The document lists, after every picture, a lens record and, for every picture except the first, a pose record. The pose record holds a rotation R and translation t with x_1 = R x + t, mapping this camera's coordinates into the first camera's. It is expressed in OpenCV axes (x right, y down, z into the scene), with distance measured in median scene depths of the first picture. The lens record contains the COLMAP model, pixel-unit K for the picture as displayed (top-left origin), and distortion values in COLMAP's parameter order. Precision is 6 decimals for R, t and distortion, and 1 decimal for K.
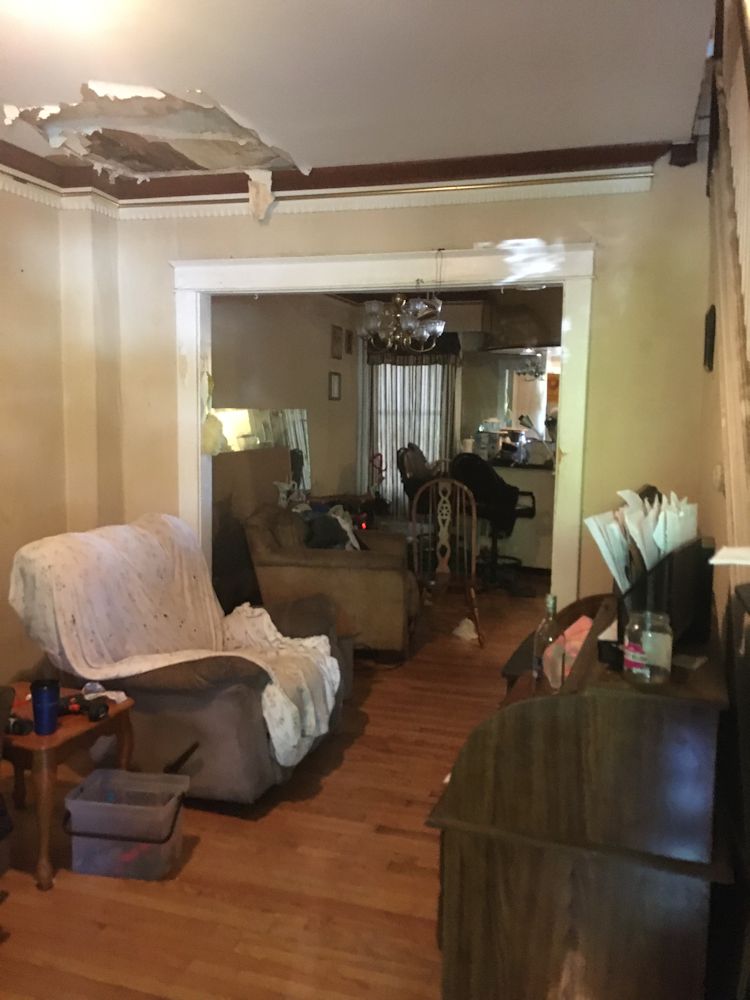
lens RADIAL K [[864.3, 0, 374.7], [0, 864.3, 499.0], [0, 0, 1]] dist [0.046617, -0.034400]
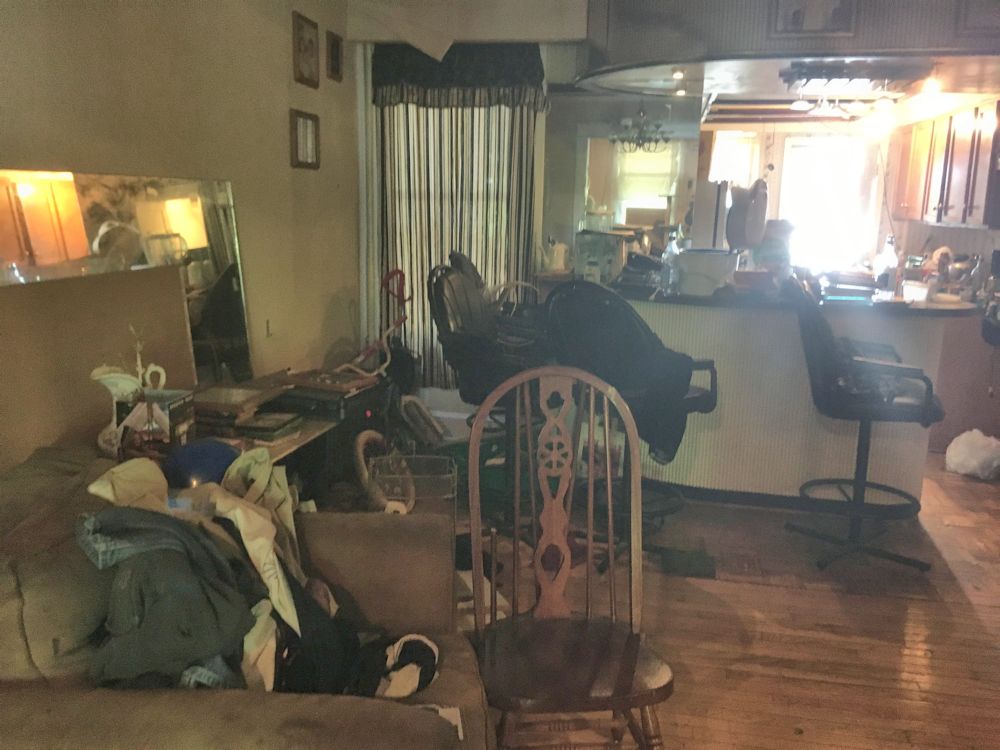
lens RADIAL K [[864.3, 0, 499.5], [0, 864.3, 379.1], [0, 0, 1]] dist [0.046617, -0.034400]
pose [[0.995136, -0.015389, 0.097297, 0.015718], [0.005830, 0.995191, 0.097776, -0.039309], [-0.098333, -0.096733, 0.990441, 0.463033]]
